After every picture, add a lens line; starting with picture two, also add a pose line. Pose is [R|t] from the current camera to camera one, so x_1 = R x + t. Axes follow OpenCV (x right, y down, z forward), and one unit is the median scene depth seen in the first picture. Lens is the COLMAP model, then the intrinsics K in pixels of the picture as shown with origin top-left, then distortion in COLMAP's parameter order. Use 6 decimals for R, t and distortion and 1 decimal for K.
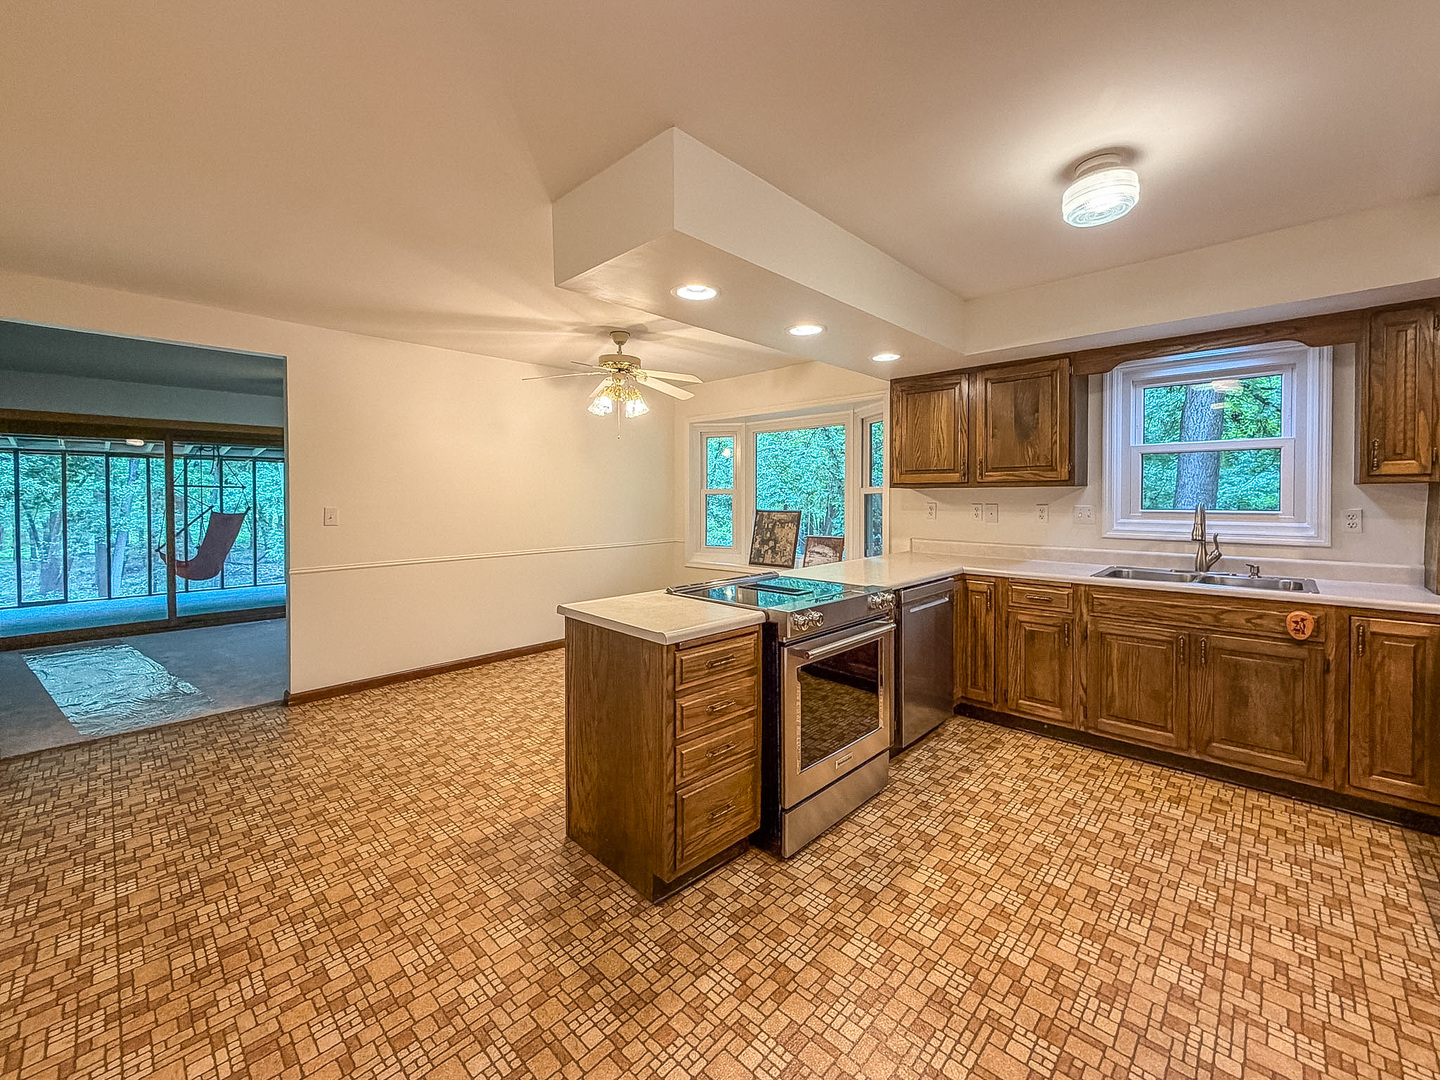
lens RADIAL K [[595.3, 0, 692.3], [0, 595.3, 490.3], [0, 0, 1]] dist [-0.010107, 0.002373]
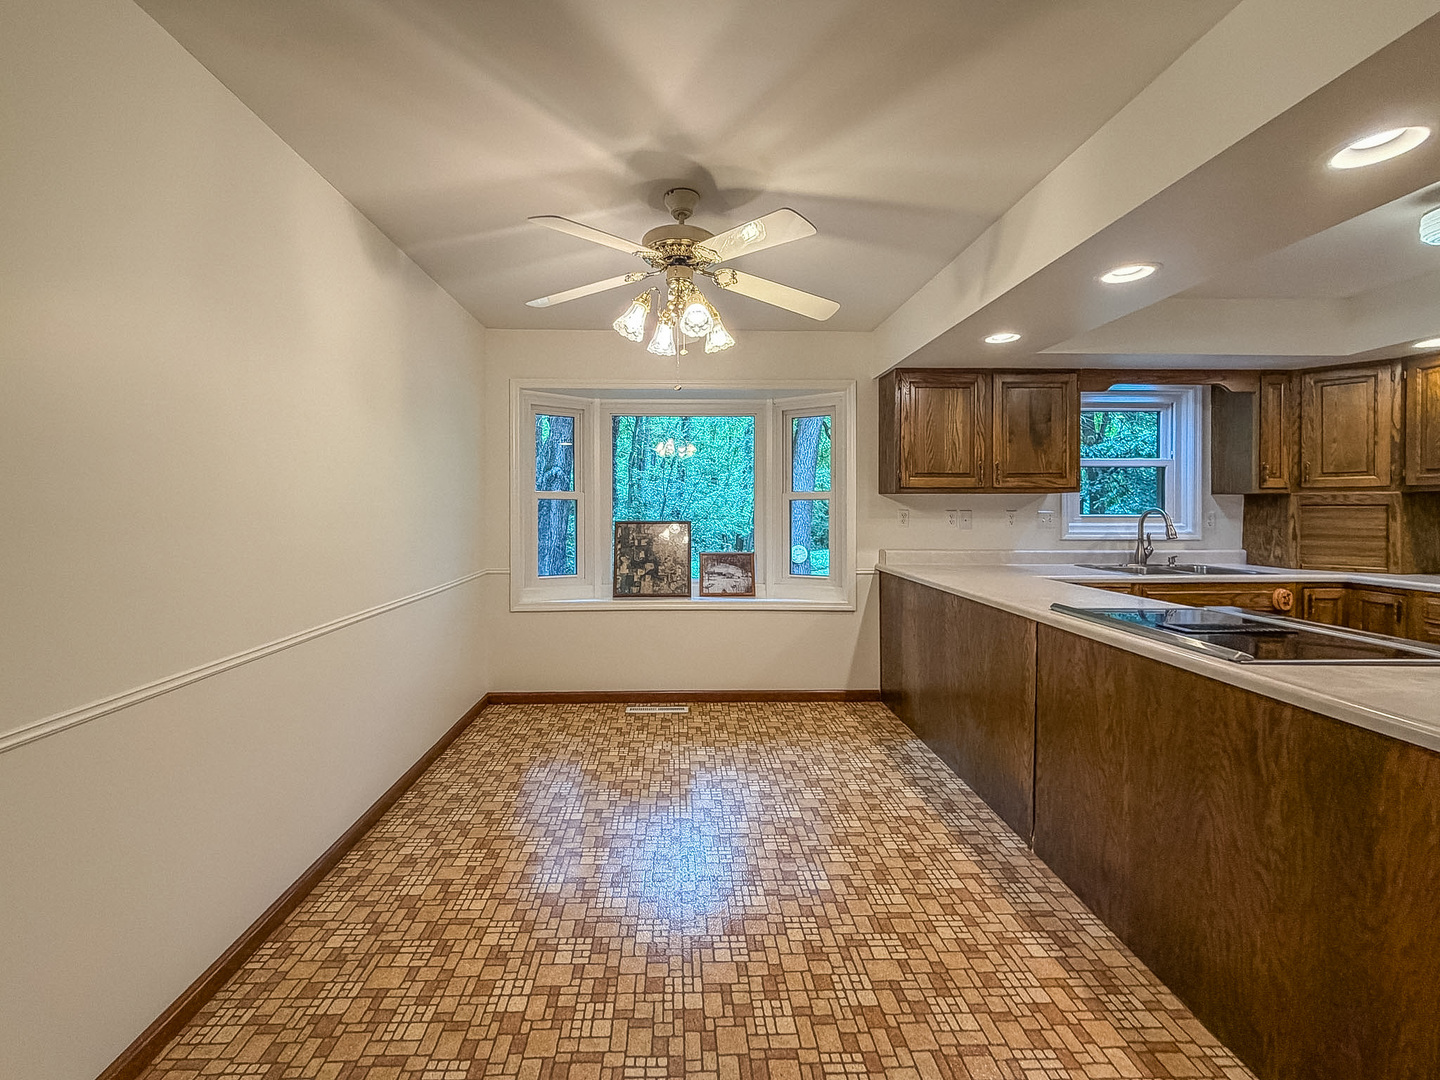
lens RADIAL K [[605.1, 0, 677.4], [0, 605.1, 506.4], [0, 0, 1]] dist [0.009083, -0.000716]
pose [[0.683111, 0.007799, 0.730273, -0.676520], [-0.009979, 0.999949, -0.001345, 0.027351], [-0.730246, -0.006368, 0.683154, 0.797891]]
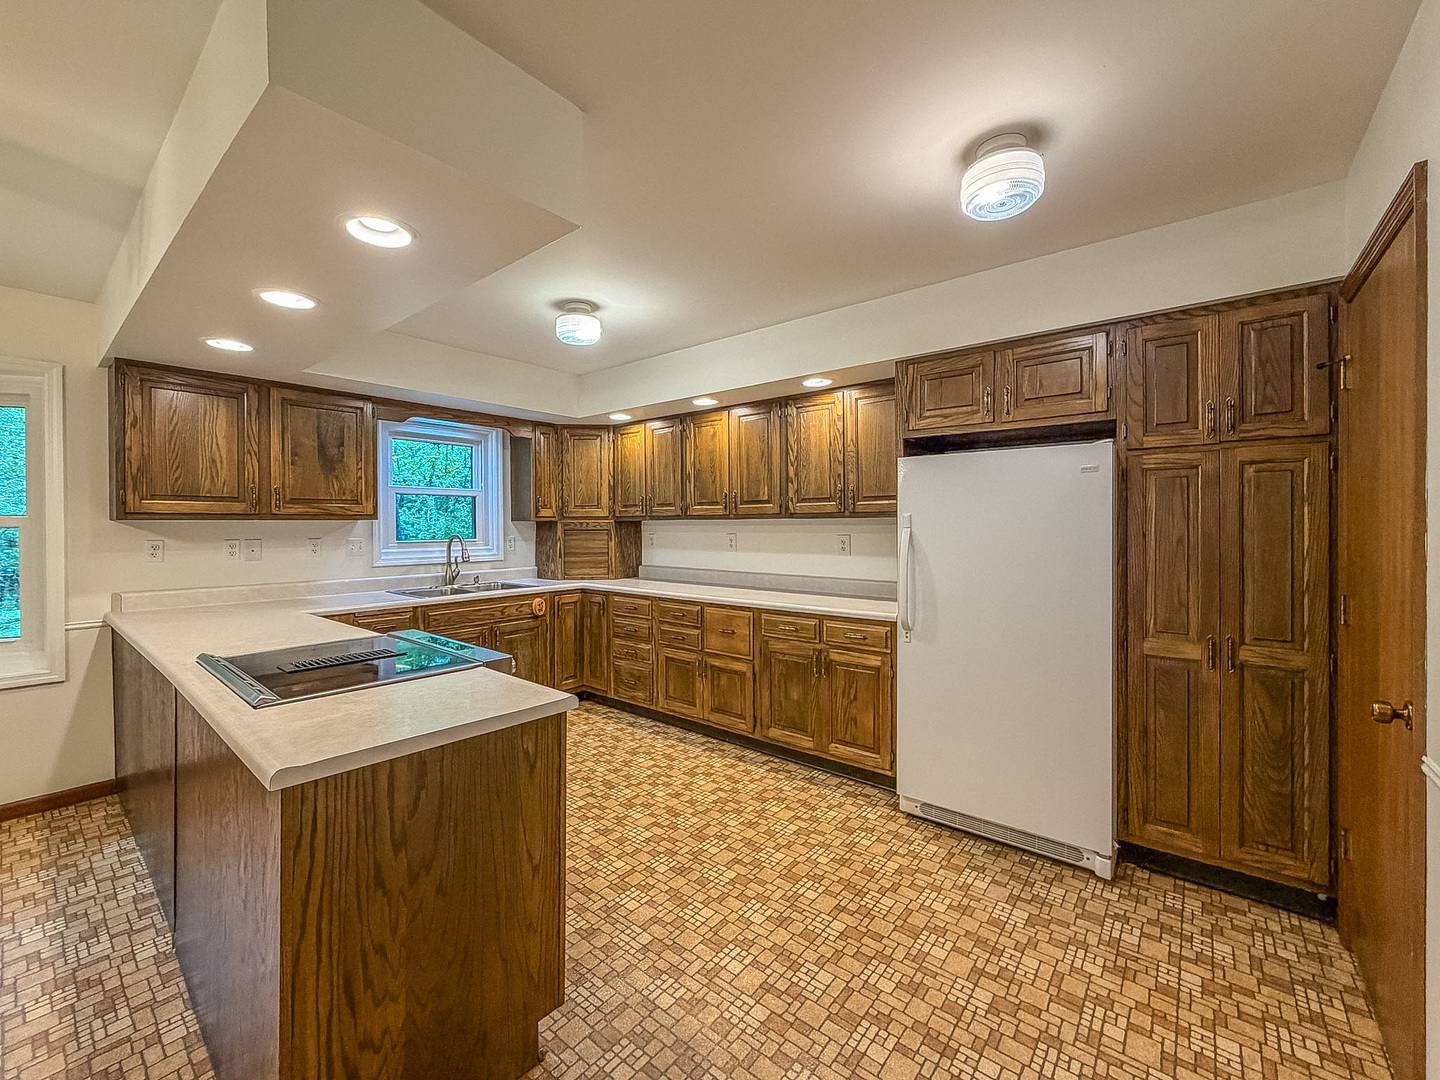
lens RADIAL K [[595.3, 0, 721.4], [0, 595.3, 526.1], [0, 0, 1]] dist [-0.010107, 0.002373]
pose [[-0.111867, 0.001377, 0.993722, -0.510415], [-0.003708, 0.999991, -0.001803, 0.003391], [-0.993716, -0.003887, -0.111861, 0.511620]]
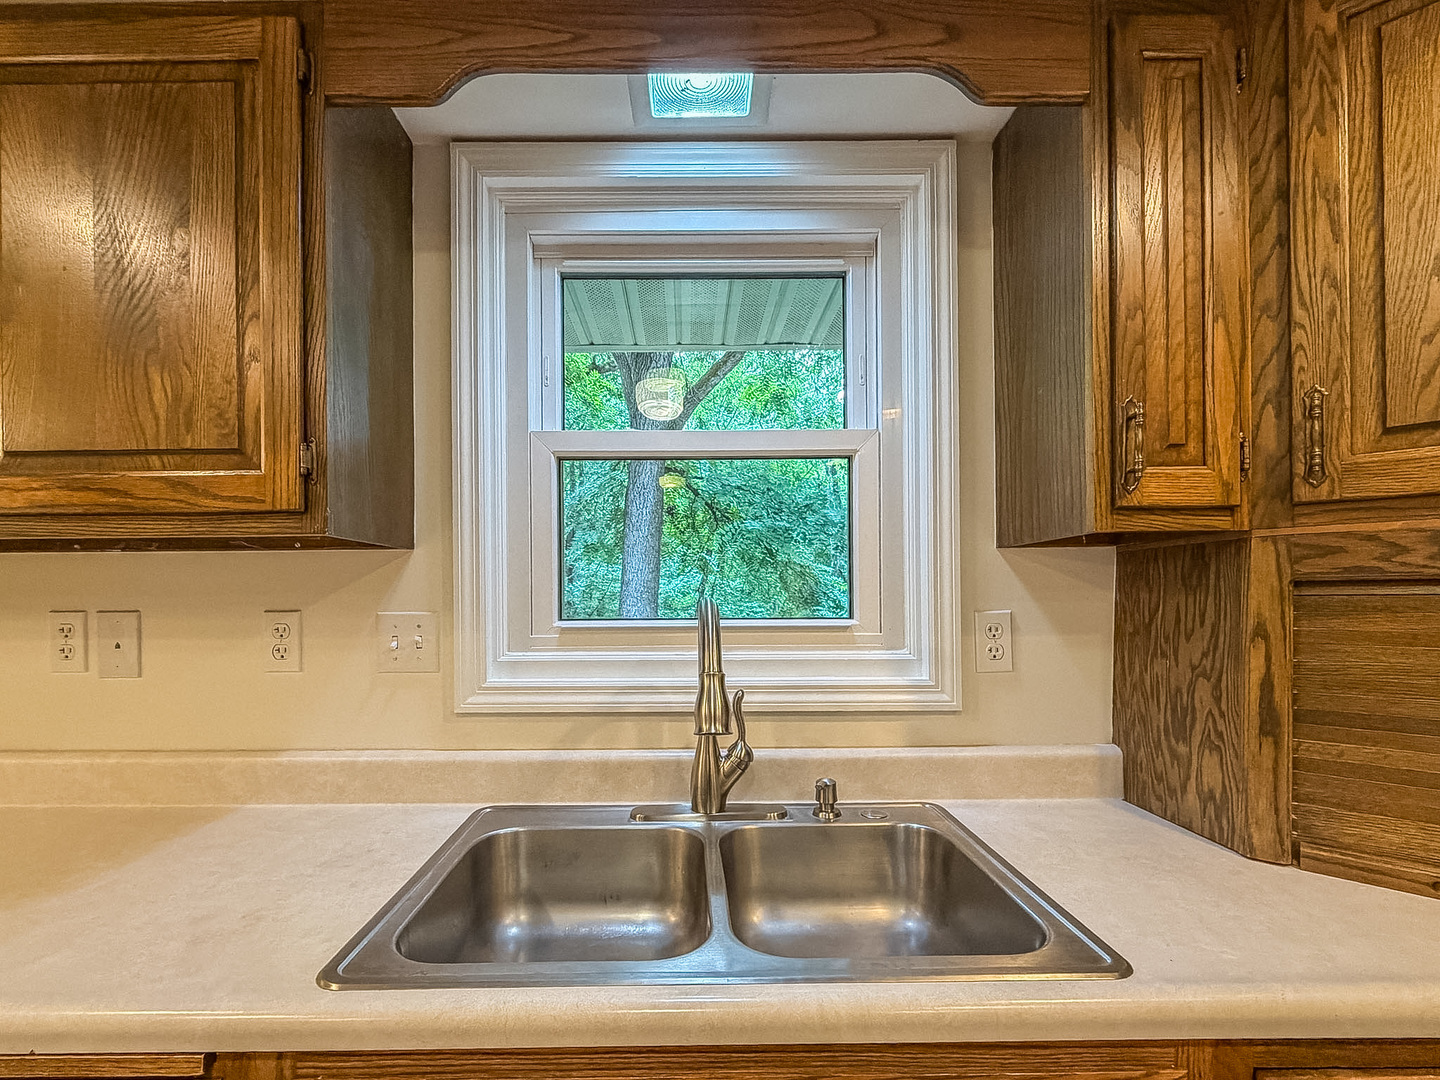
lens RADIAL K [[665.4, 0, 687.9], [0, 665.4, 592.2], [0, 0, 1]] dist [-0.002082, -0.000927]
pose [[0.701081, 0.004367, 0.713069, 0.563206], [-0.002930, 0.999990, -0.003244, 0.017888], [-0.713076, 0.000186, 0.701087, 0.712424]]
